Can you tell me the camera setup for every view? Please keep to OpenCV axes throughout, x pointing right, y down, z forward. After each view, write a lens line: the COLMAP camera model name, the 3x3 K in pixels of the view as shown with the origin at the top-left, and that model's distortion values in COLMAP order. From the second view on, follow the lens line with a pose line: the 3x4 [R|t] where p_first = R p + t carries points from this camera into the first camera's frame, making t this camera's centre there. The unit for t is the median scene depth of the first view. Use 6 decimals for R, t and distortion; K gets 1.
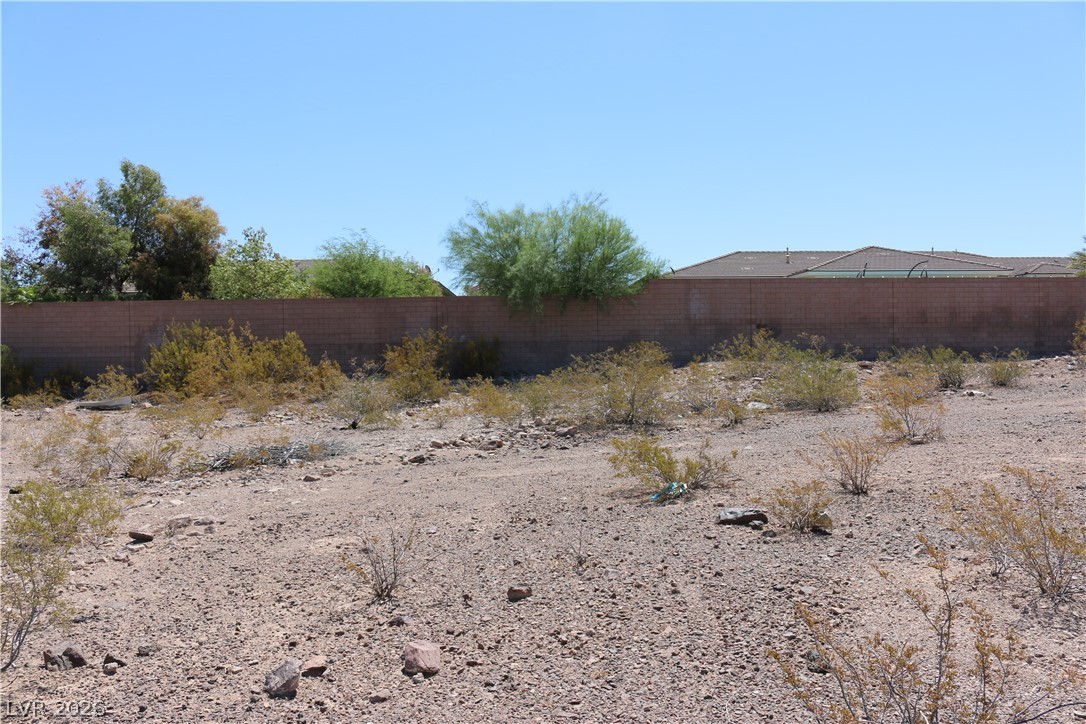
lens RADIAL K [[895.0, 0, 542.7], [0, 895.0, 356.2], [0, 0, 1]] dist [-0.157968, 0.128957]
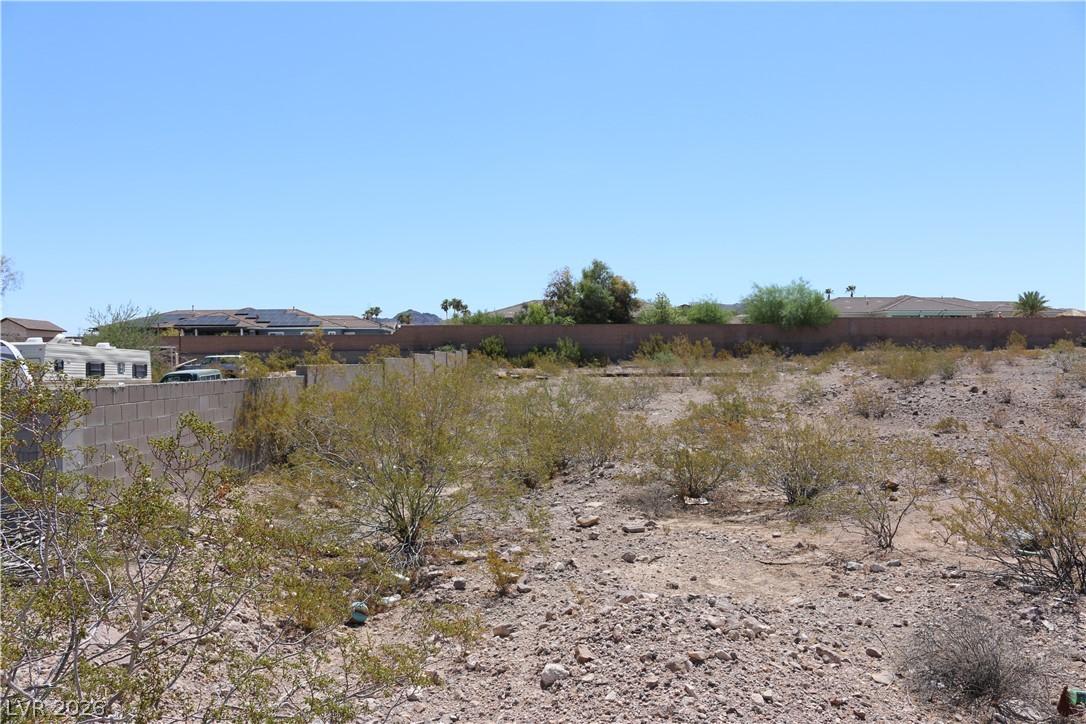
lens RADIAL K [[895.0, 0, 542.7], [0, 895.0, 356.2], [0, 0, 1]] dist [-0.157968, 0.128957]
pose [[0.999928, 0.006232, 0.010275, -0.687584], [-0.006206, 0.999978, -0.002535, 0.029304], [-0.010291, 0.002471, 0.999944, -1.366284]]
